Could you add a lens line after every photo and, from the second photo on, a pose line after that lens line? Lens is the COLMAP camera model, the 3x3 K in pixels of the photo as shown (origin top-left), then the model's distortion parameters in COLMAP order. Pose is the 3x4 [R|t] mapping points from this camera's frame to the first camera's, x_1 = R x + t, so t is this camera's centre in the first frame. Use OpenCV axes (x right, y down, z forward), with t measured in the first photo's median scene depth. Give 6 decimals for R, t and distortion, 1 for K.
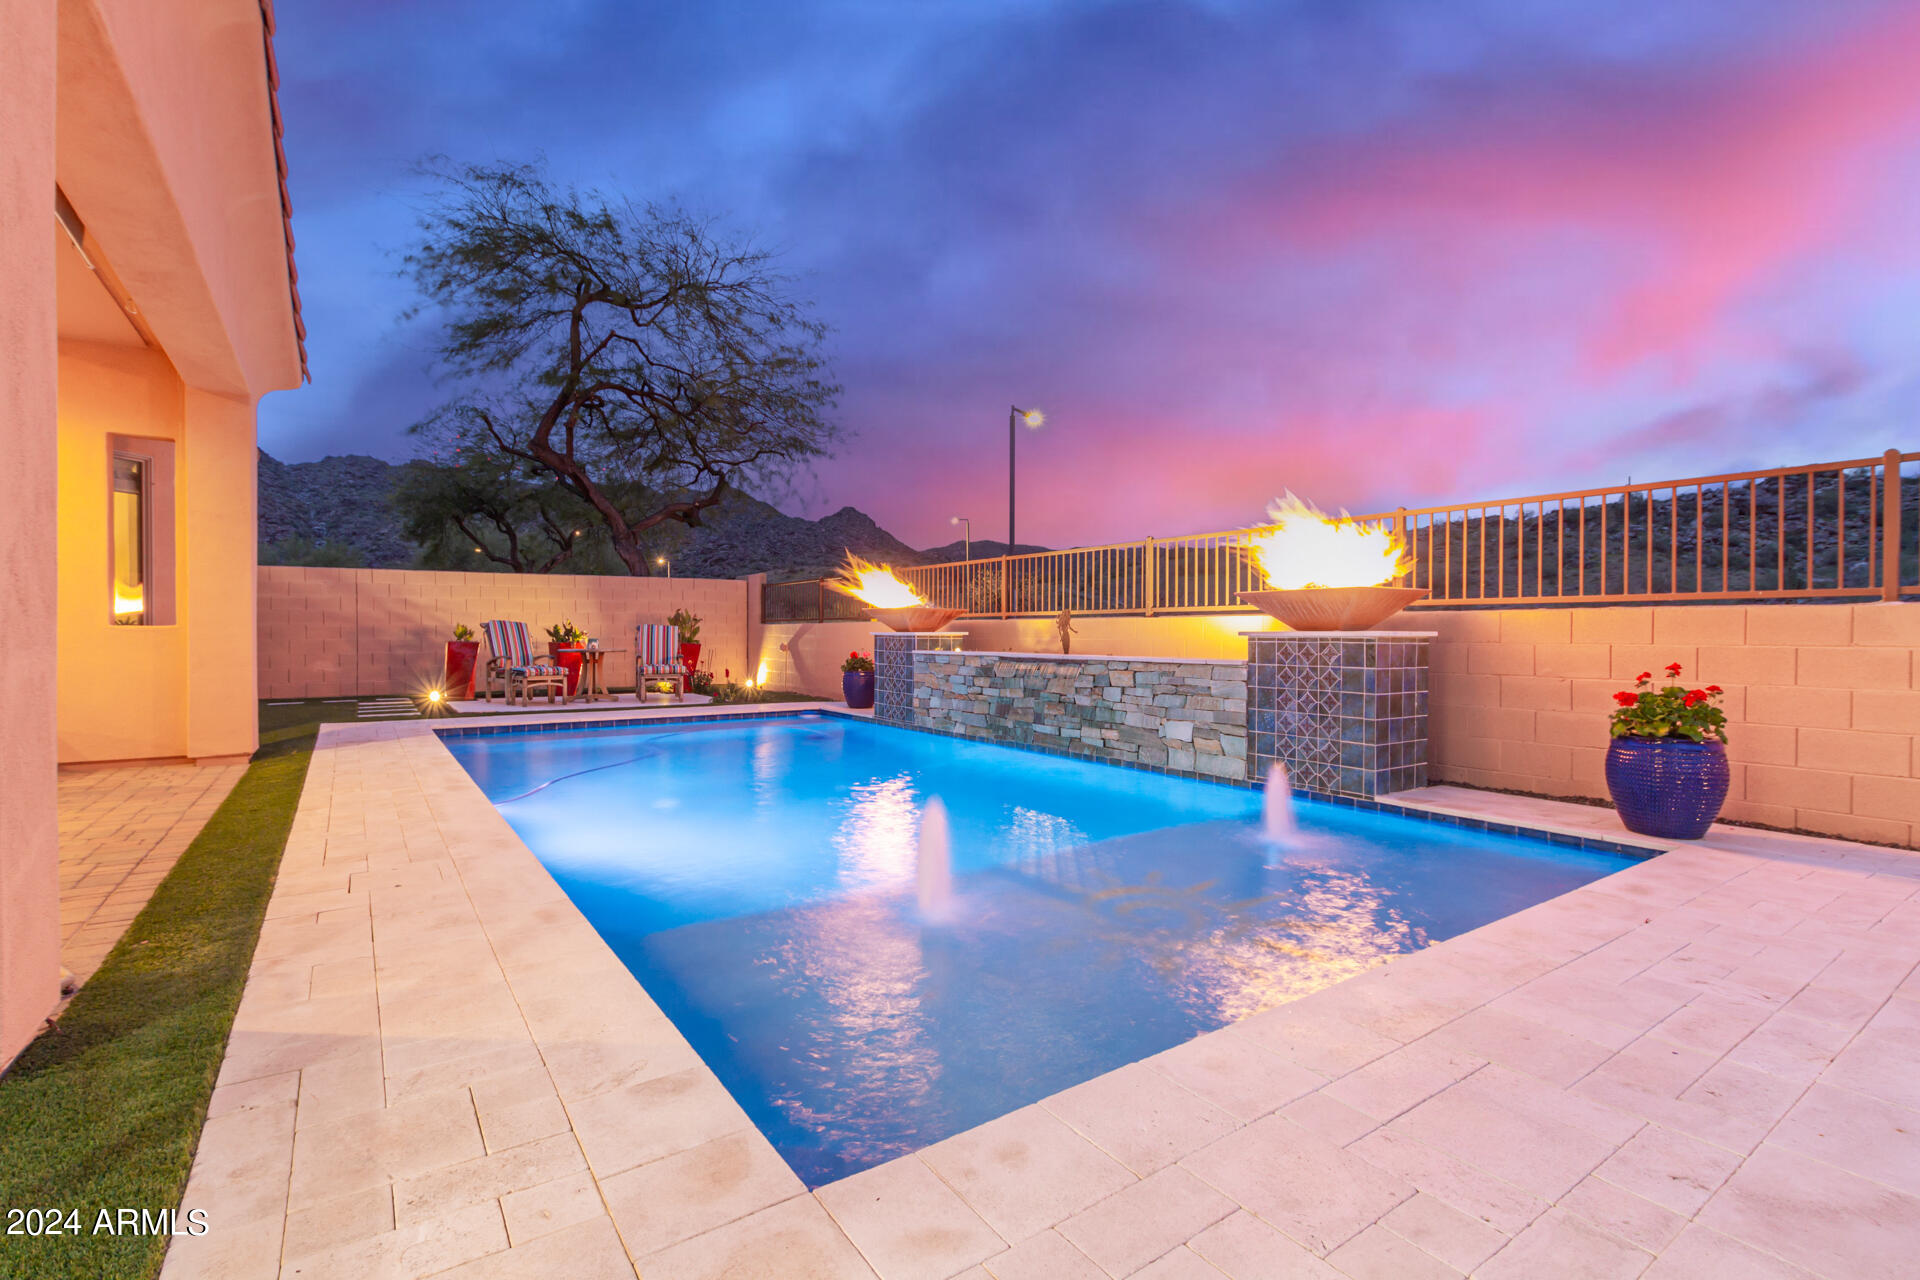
lens RADIAL K [[871.0, 0, 960.2], [0, 871.0, 634.8], [0, 0, 1]] dist [0.008305, 0.000236]
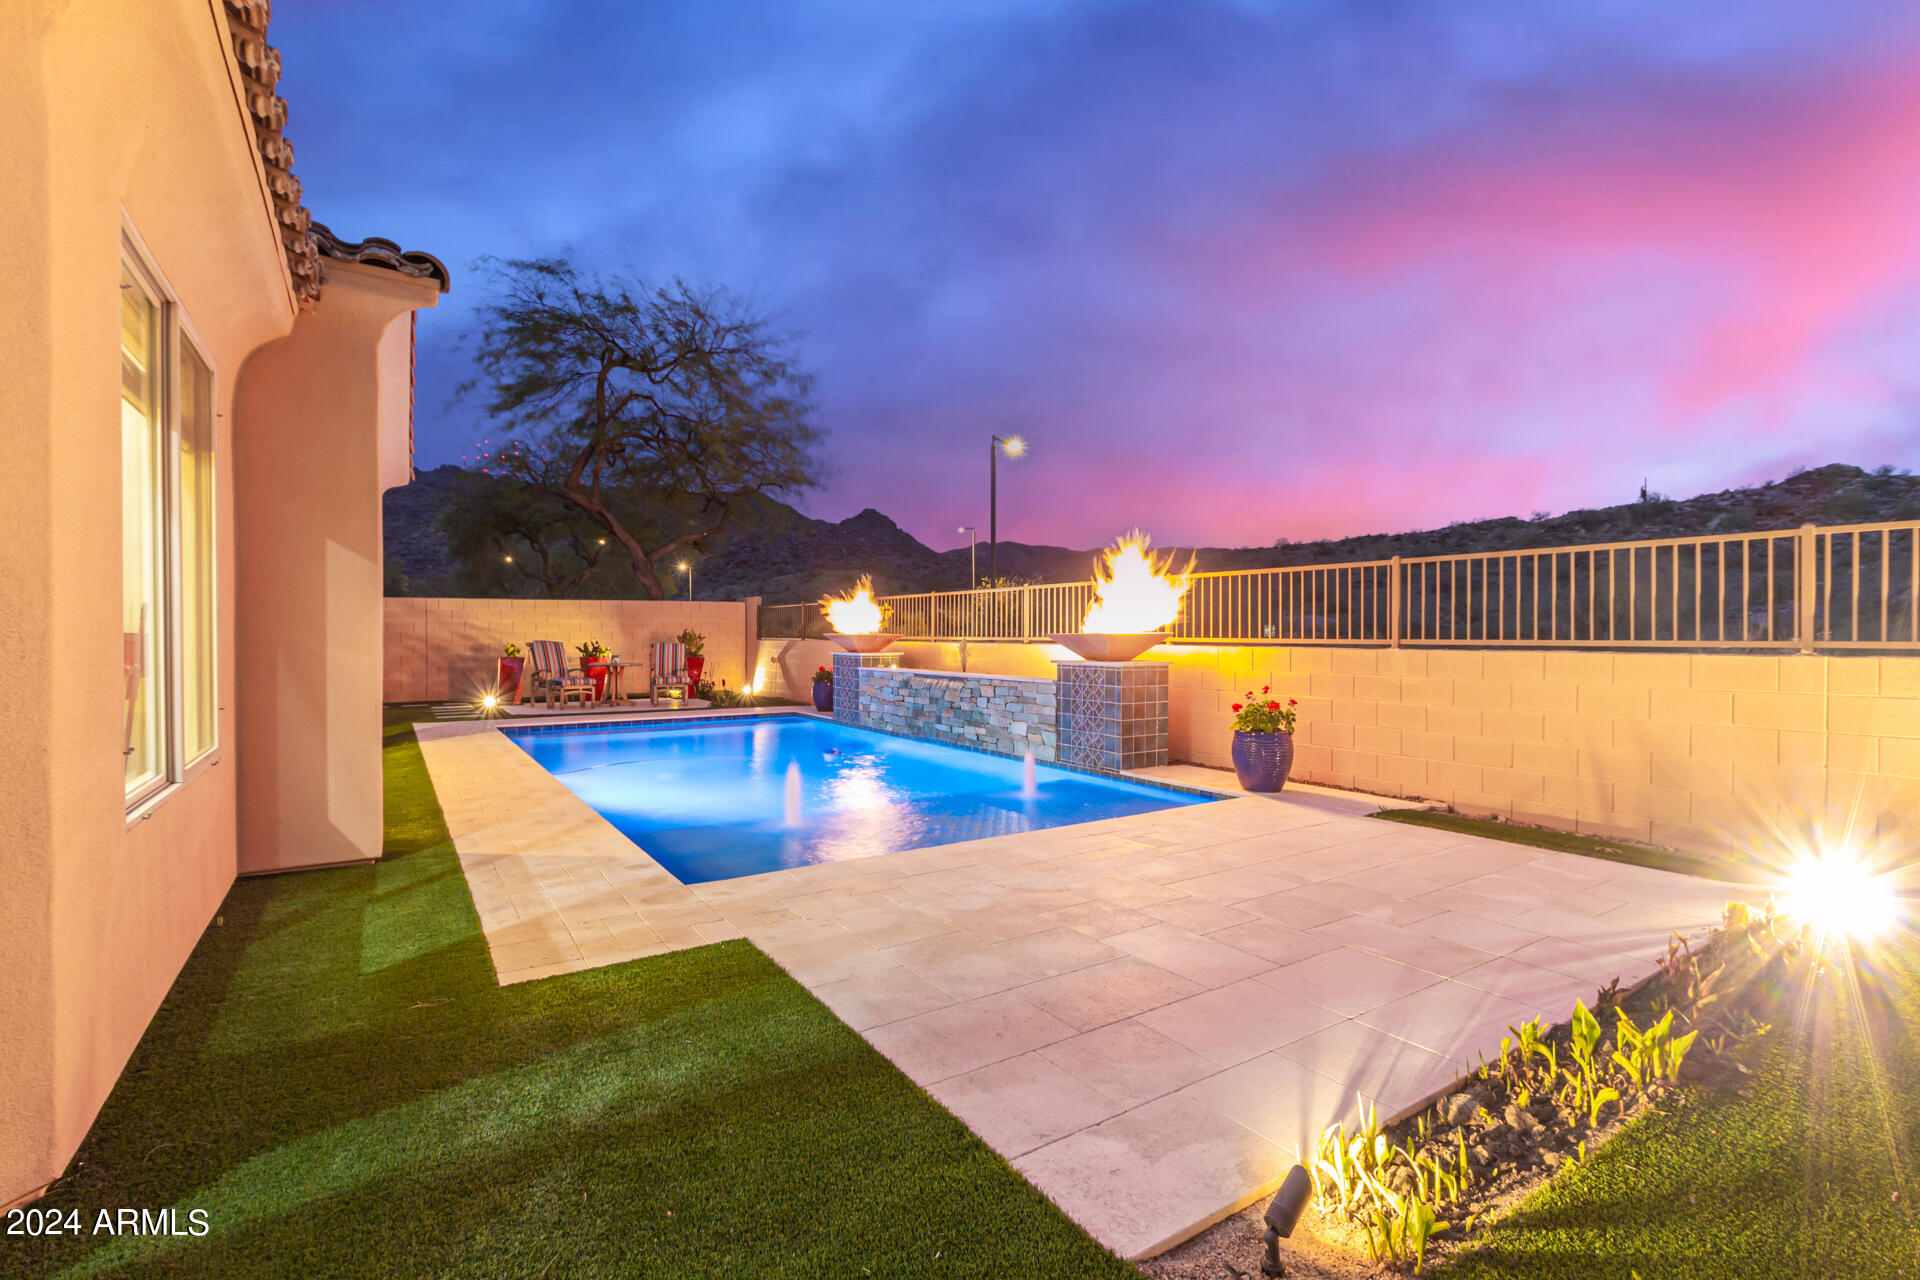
lens RADIAL K [[875.4, 0, 960.0], [0, 875.4, 640.0], [0, 0, 1]] dist [0.001526, 0.000019]
pose [[0.999654, -0.001401, -0.026254, 0.100599], [0.001524, 0.999988, 0.004684, -0.021852], [0.026247, -0.004723, 0.999644, -0.229537]]
